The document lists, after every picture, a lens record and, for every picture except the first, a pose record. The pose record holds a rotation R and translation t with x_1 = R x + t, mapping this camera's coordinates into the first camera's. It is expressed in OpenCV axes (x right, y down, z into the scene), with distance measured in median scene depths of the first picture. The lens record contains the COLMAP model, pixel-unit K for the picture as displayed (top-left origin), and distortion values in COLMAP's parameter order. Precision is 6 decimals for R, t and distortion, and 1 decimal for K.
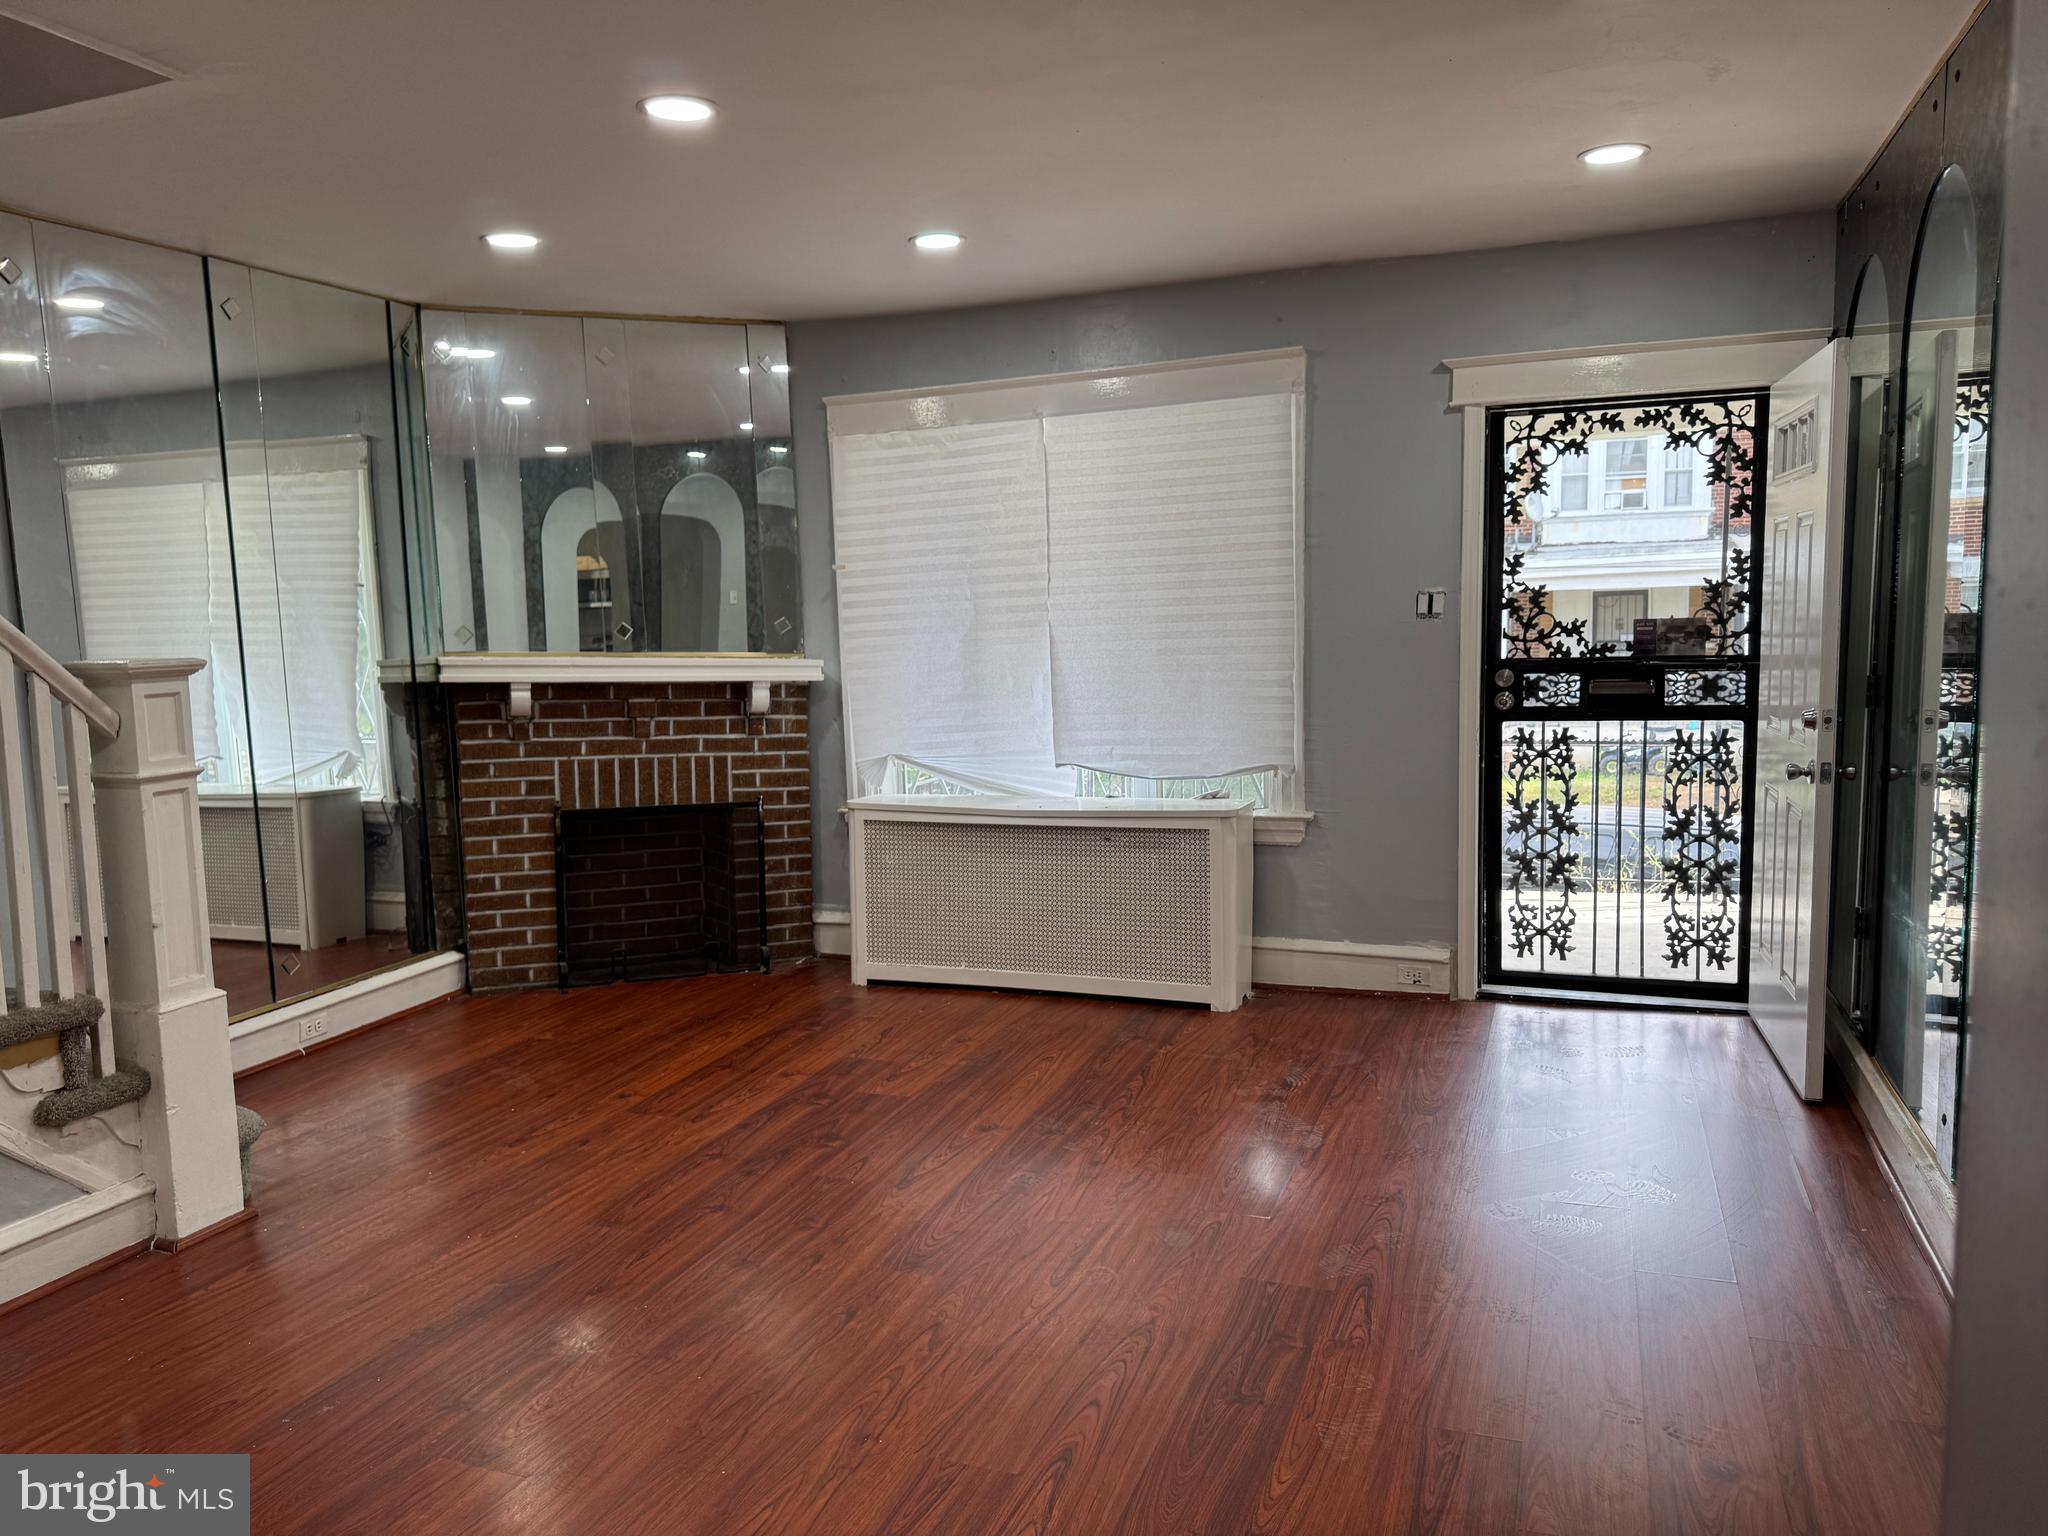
lens RADIAL K [[1509.5, 0, 1023.1], [0, 1509.5, 777.5], [0, 0, 1]] dist [0.226355, -0.471678]
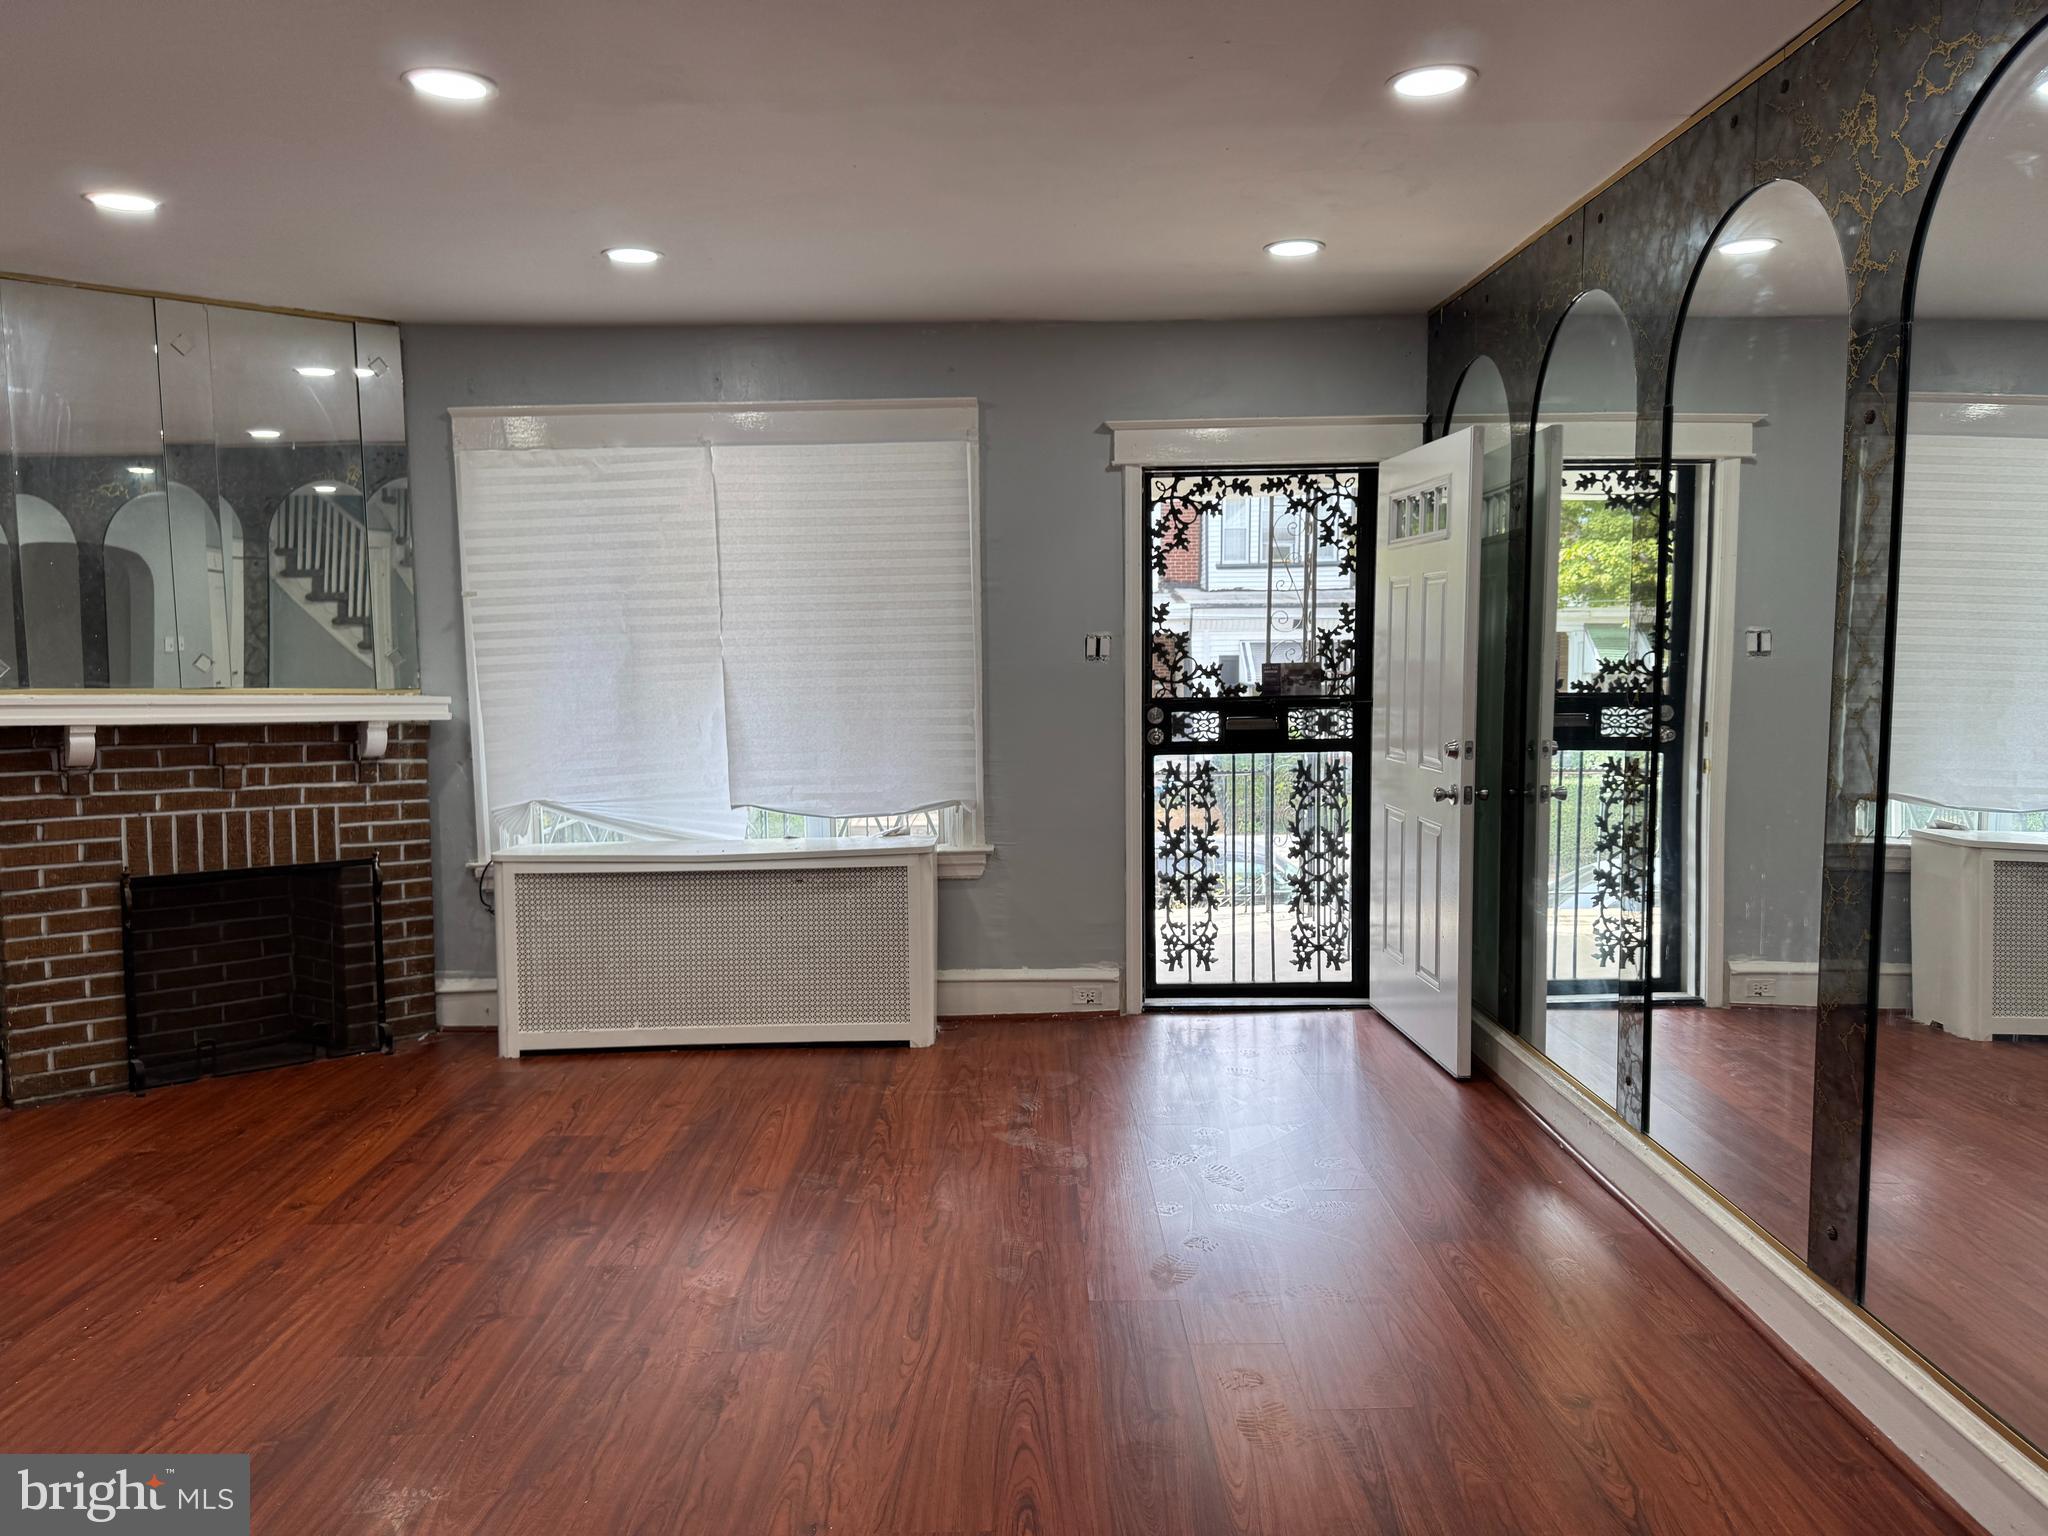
lens RADIAL K [[1509.5, 0, 1023.1], [0, 1509.5, 777.5], [0, 0, 1]] dist [0.226355, -0.471678]
pose [[0.928842, -0.020226, 0.369923, -0.170653], [0.029493, 0.999376, -0.019413, -0.002635], [-0.369299, 0.028941, 0.928860, 0.036243]]
